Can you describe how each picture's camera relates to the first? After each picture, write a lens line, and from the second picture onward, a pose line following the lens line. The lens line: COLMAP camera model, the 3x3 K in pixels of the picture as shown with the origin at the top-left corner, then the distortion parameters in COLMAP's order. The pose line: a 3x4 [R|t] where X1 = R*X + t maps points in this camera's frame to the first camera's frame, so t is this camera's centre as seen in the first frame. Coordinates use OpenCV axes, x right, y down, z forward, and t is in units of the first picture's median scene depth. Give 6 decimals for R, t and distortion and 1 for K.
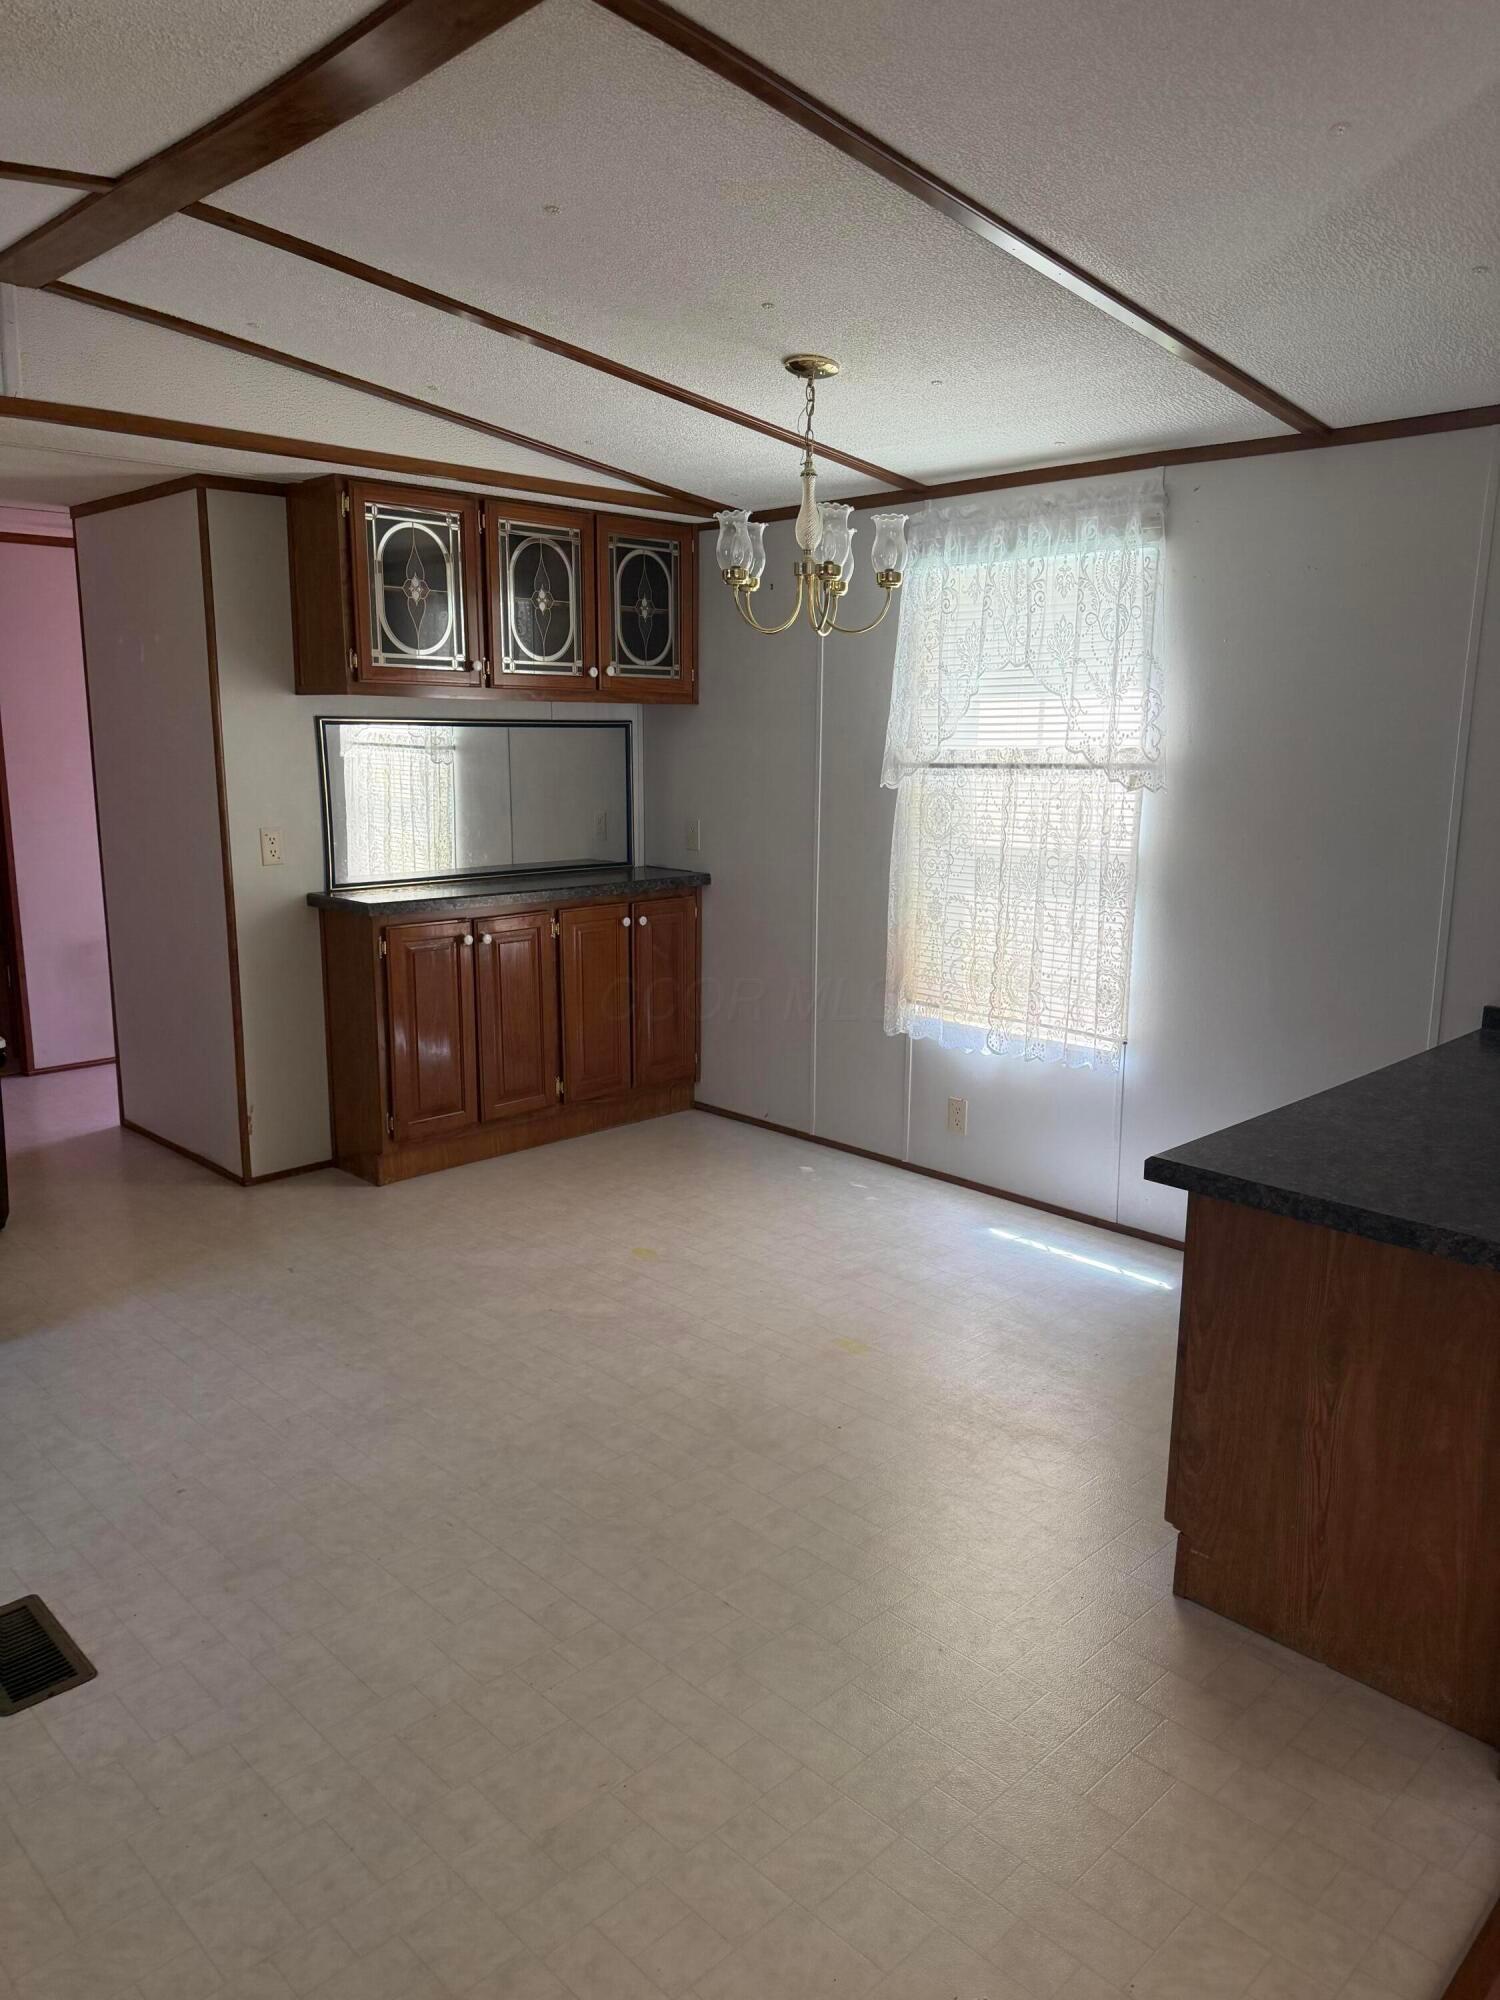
lens RADIAL K [[1392.6, 0, 749.1], [0, 1392.6, 991.2], [0, 0, 1]] dist [0.136966, -0.178459]
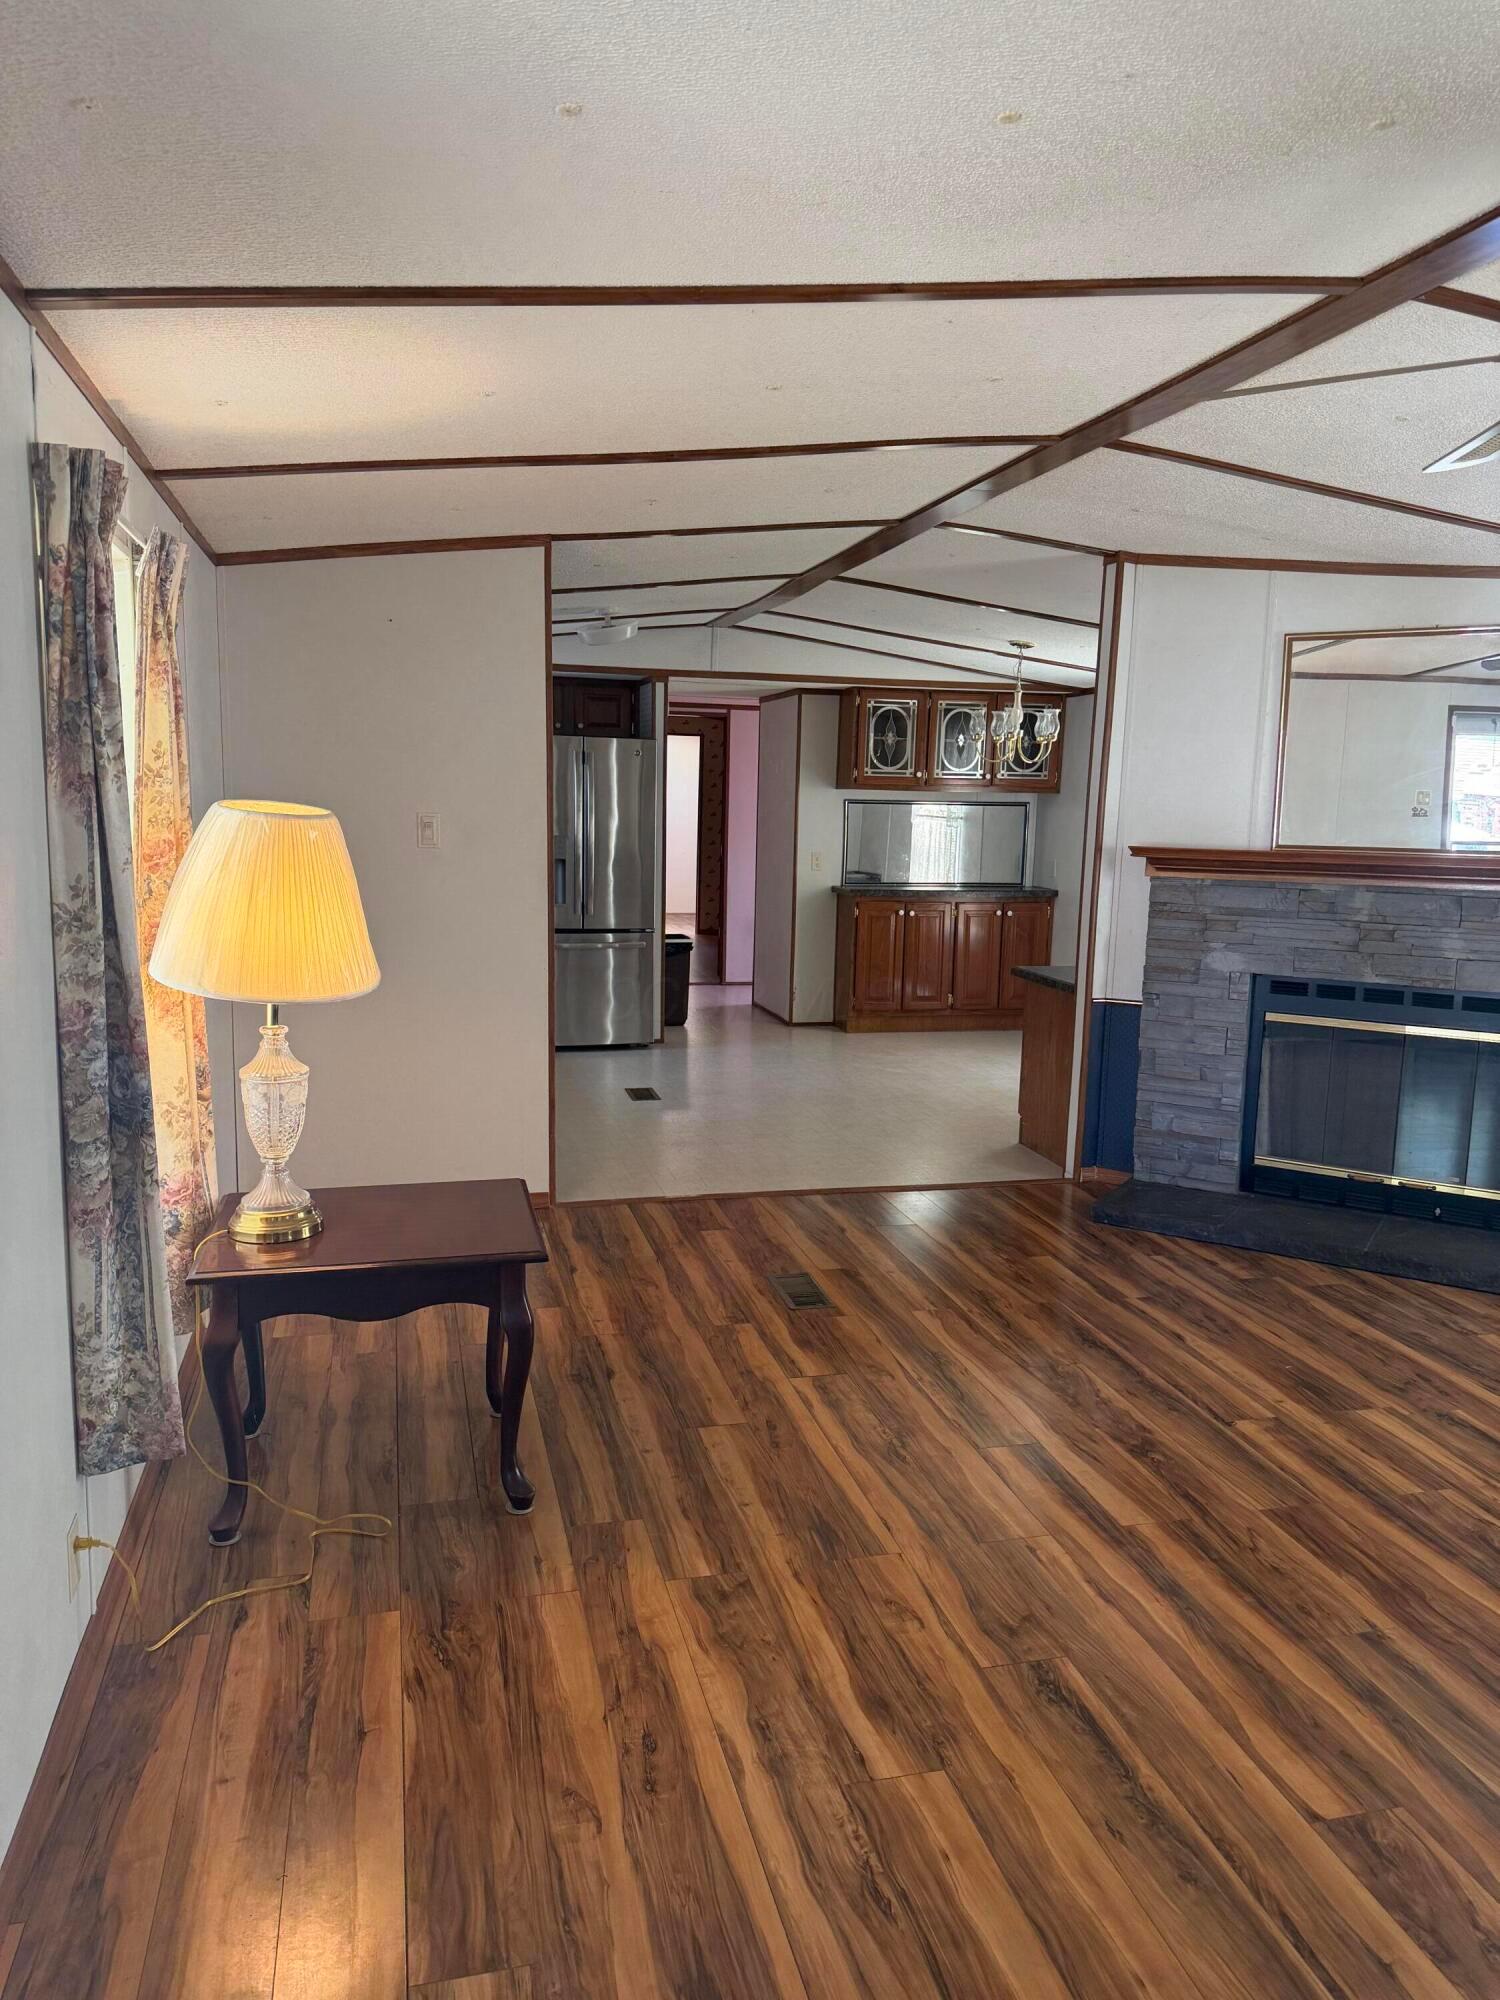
lens RADIAL K [[1379.5, 0, 750.0], [0, 1379.5, 1000.0], [0, 0, 1]] dist [0.005207, -0.004740]
pose [[0.863232, 0.085129, -0.497578, 0.578274], [-0.109093, 0.993846, -0.019227, 0.143189], [0.492879, 0.070880, 0.867206, -0.752523]]
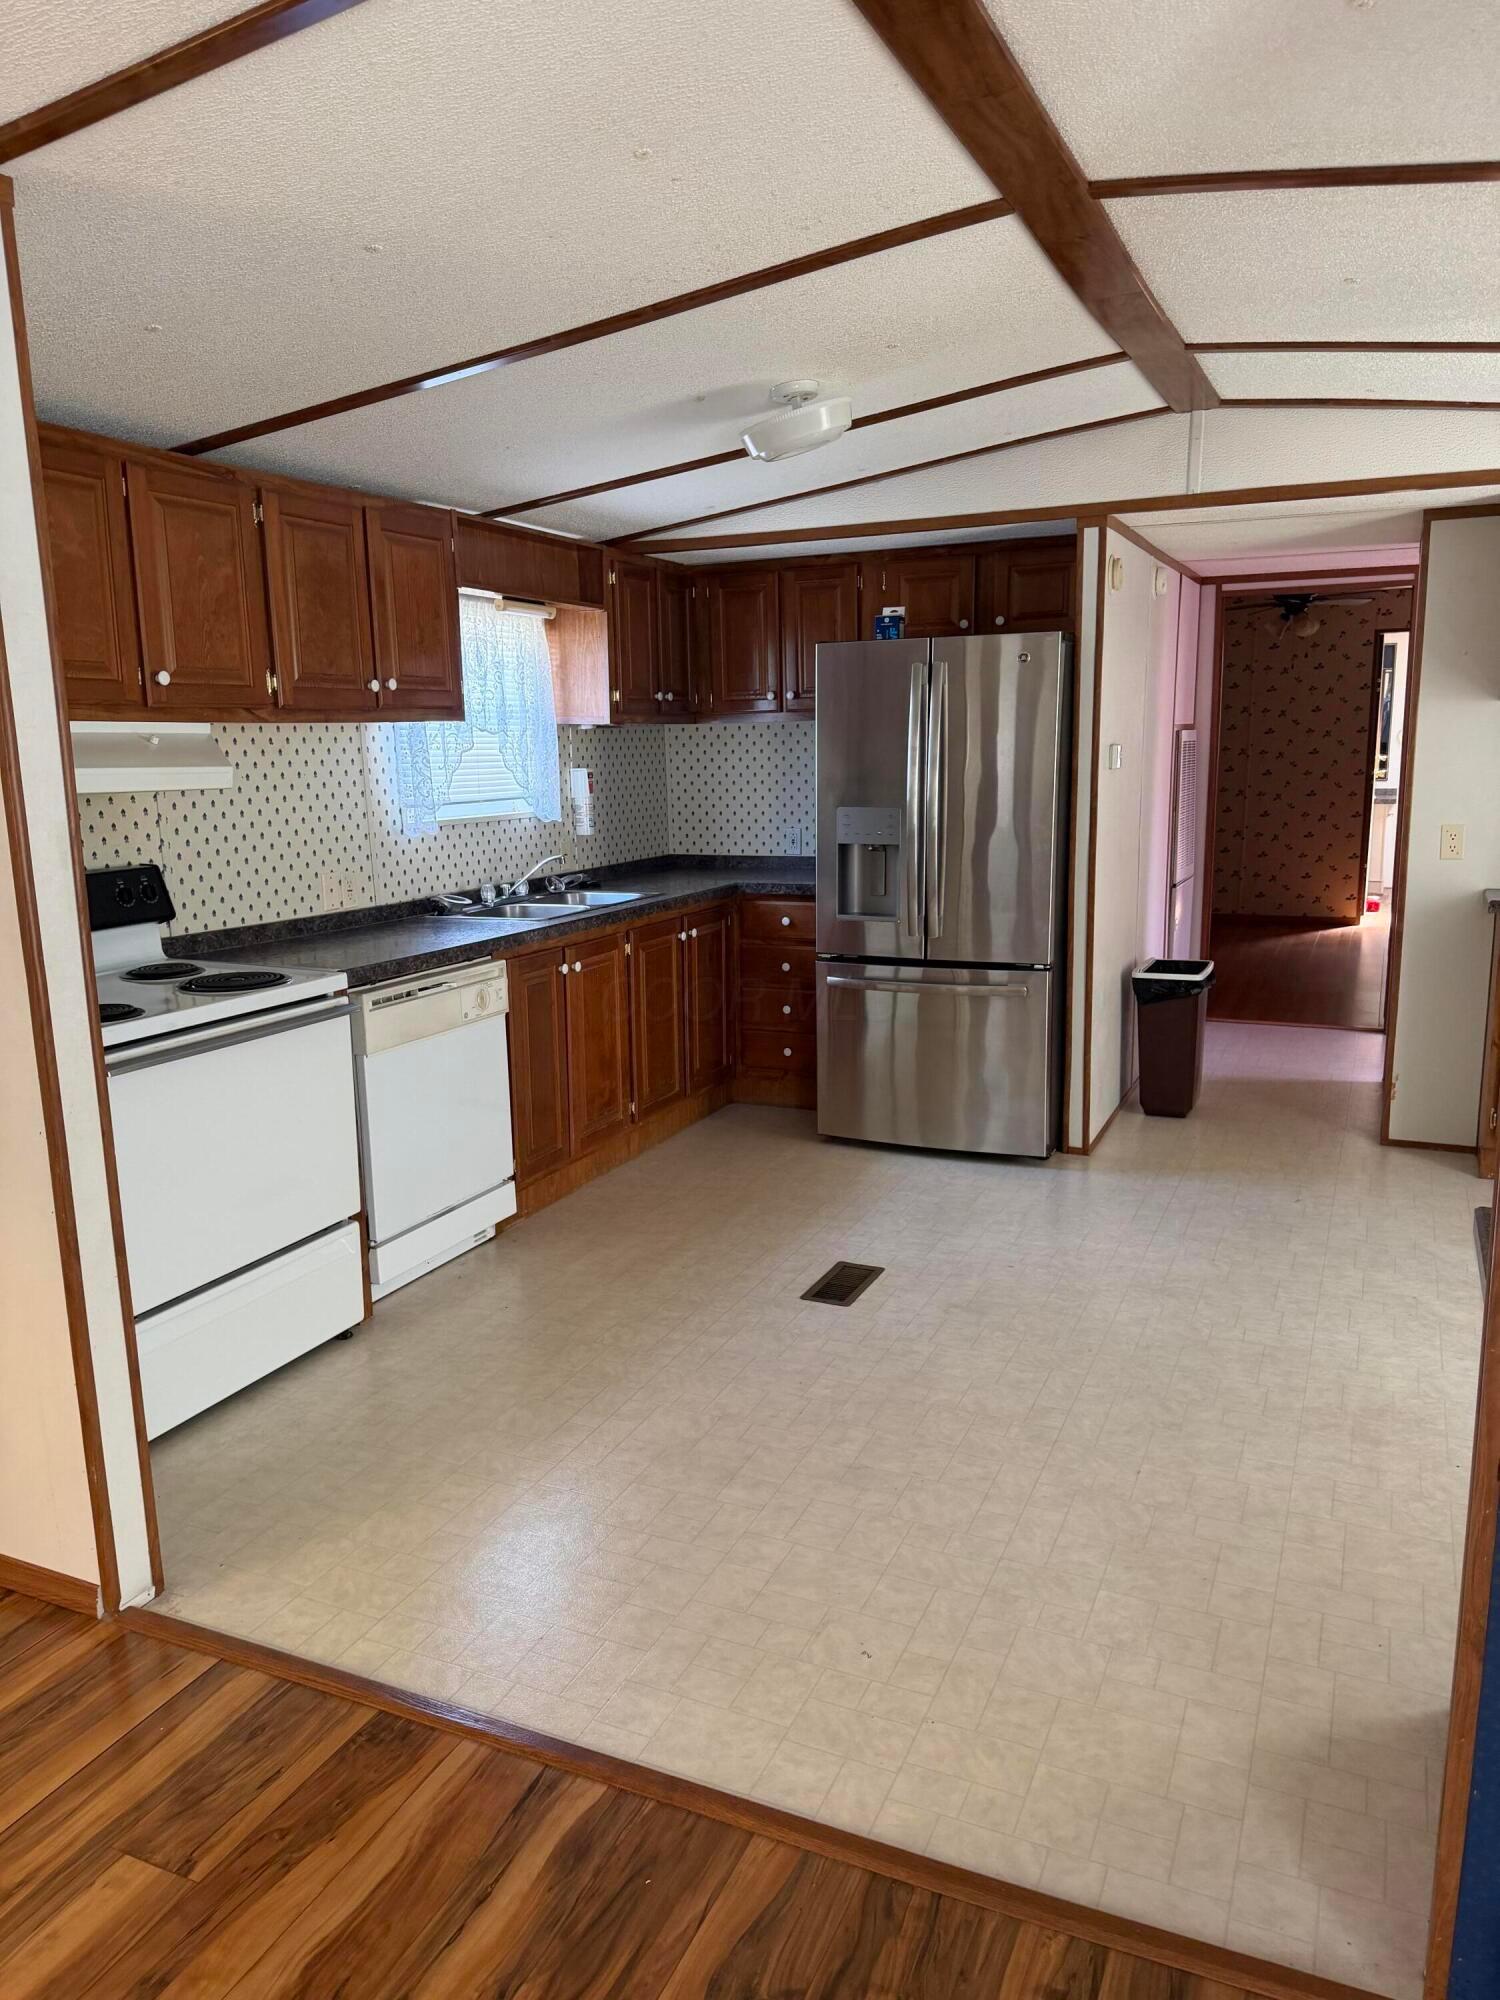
lens RADIAL K [[1387.0, 0, 750.0], [0, 1387.0, 1000.0], [0, 0, 1]] dist [0.026956, -0.044798]
pose [[0.357058, 0.158038, -0.920616, 0.454575], [-0.153254, 0.982139, 0.109160, -0.017499], [0.921424, 0.102112, 0.374901, 0.116570]]
